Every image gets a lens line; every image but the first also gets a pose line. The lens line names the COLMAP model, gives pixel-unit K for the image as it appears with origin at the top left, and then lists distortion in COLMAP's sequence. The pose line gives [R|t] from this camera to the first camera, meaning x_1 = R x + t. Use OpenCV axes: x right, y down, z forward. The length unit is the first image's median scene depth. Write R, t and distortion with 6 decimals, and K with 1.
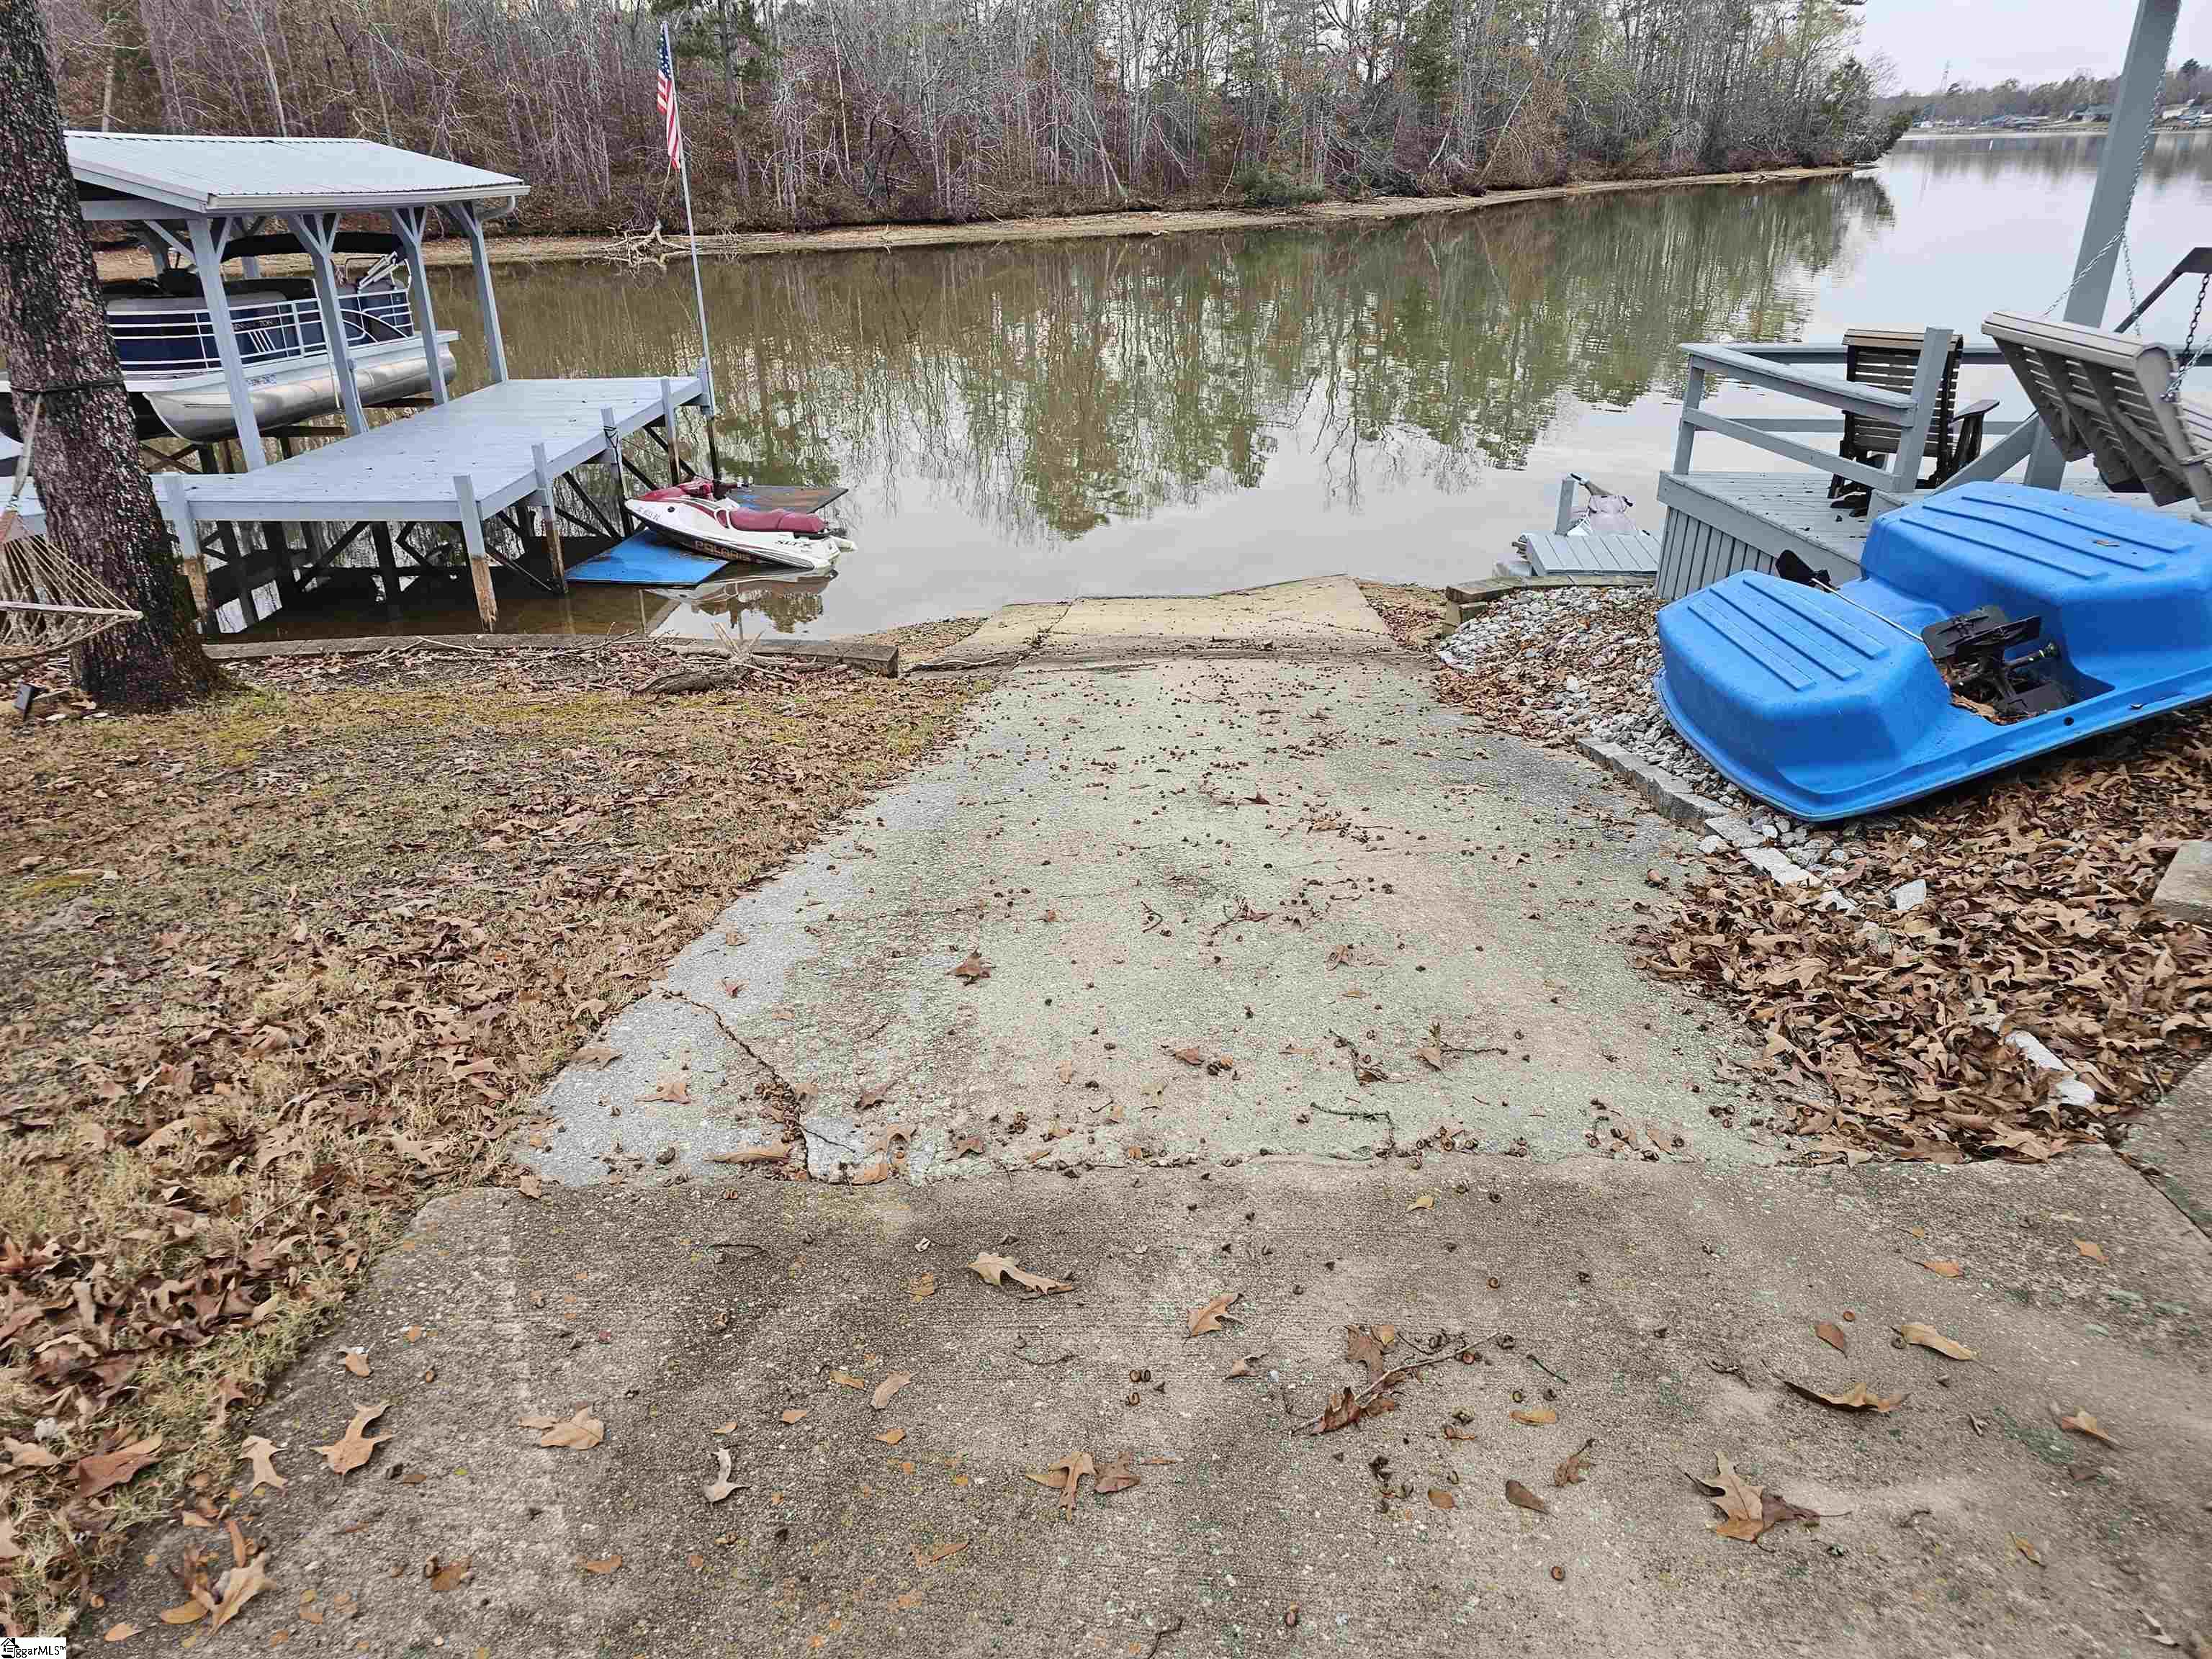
lens RADIAL K [[1465.0, 0, 1092.3], [0, 1465.0, 815.0], [0, 0, 1]] dist [0.042299, -0.033896]
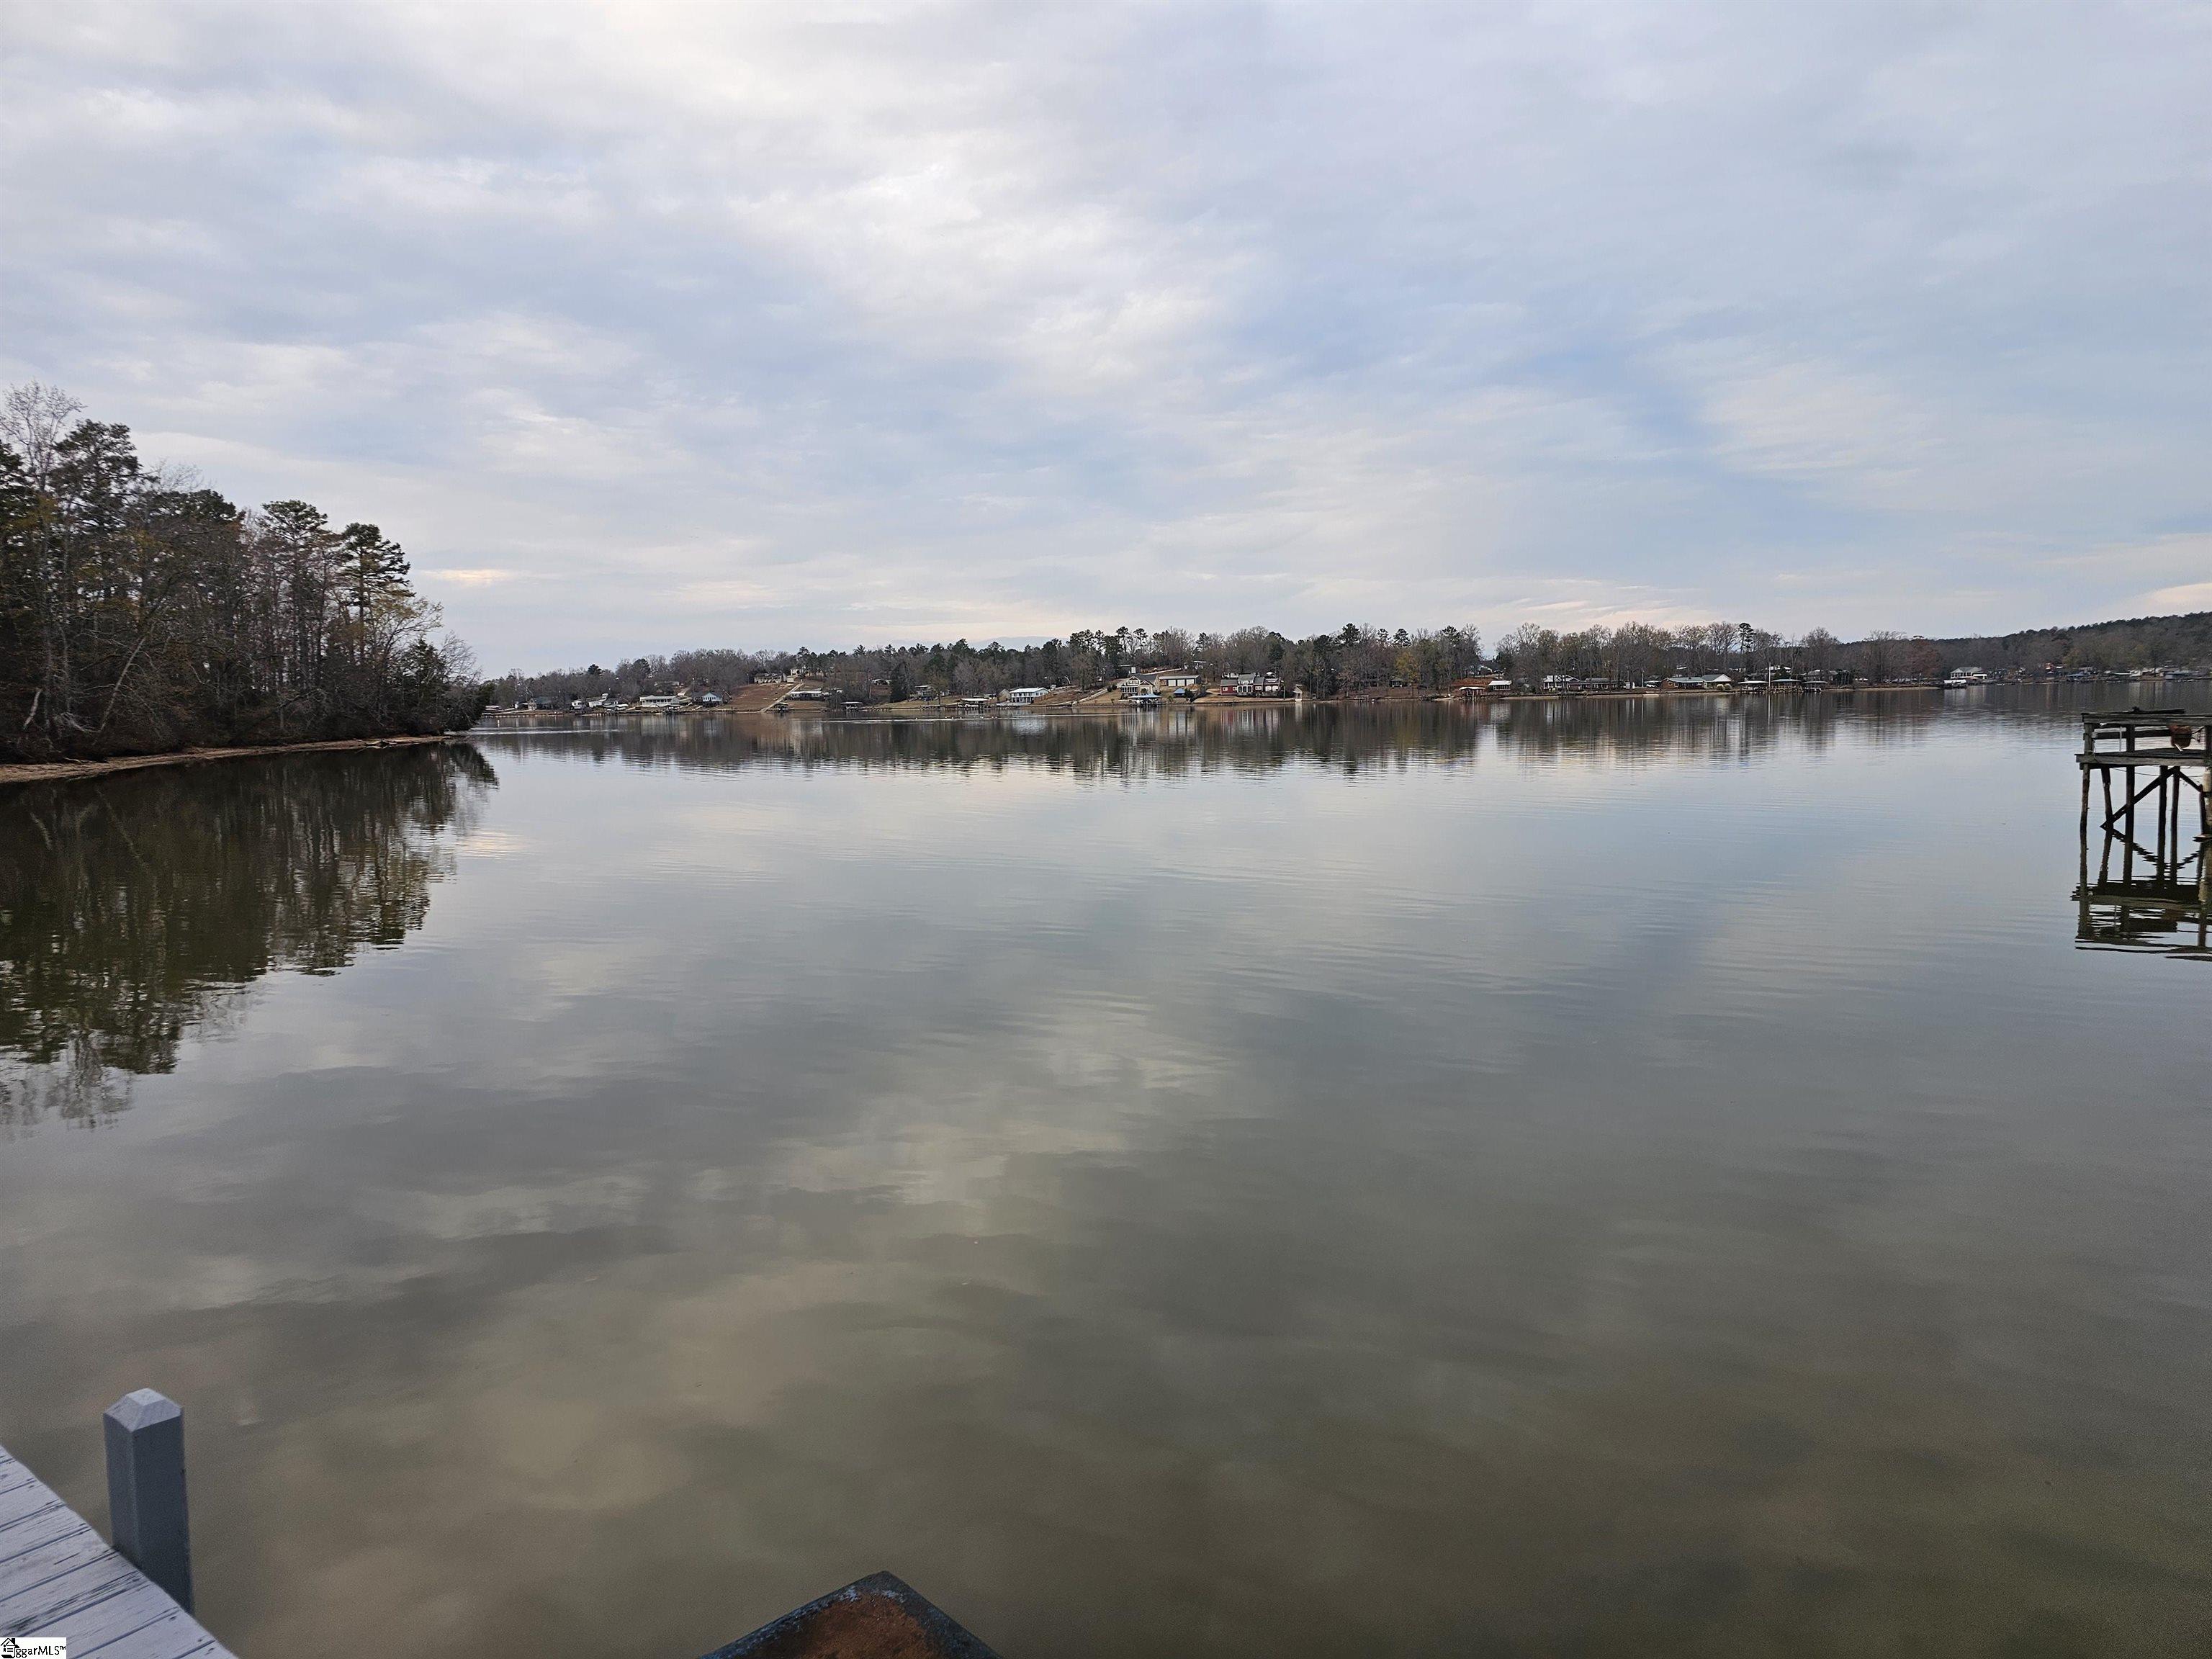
lens RADIAL K [[1465.0, 0, 1097.8], [0, 1465.0, 825.3], [0, 0, 1]] dist [0.042299, -0.033896]
pose [[0.598325, -0.059752, 0.799022, -0.057170], [0.337947, 0.922996, -0.184039, -0.047053], [-0.726497, 0.380143, 0.572445, 0.136167]]
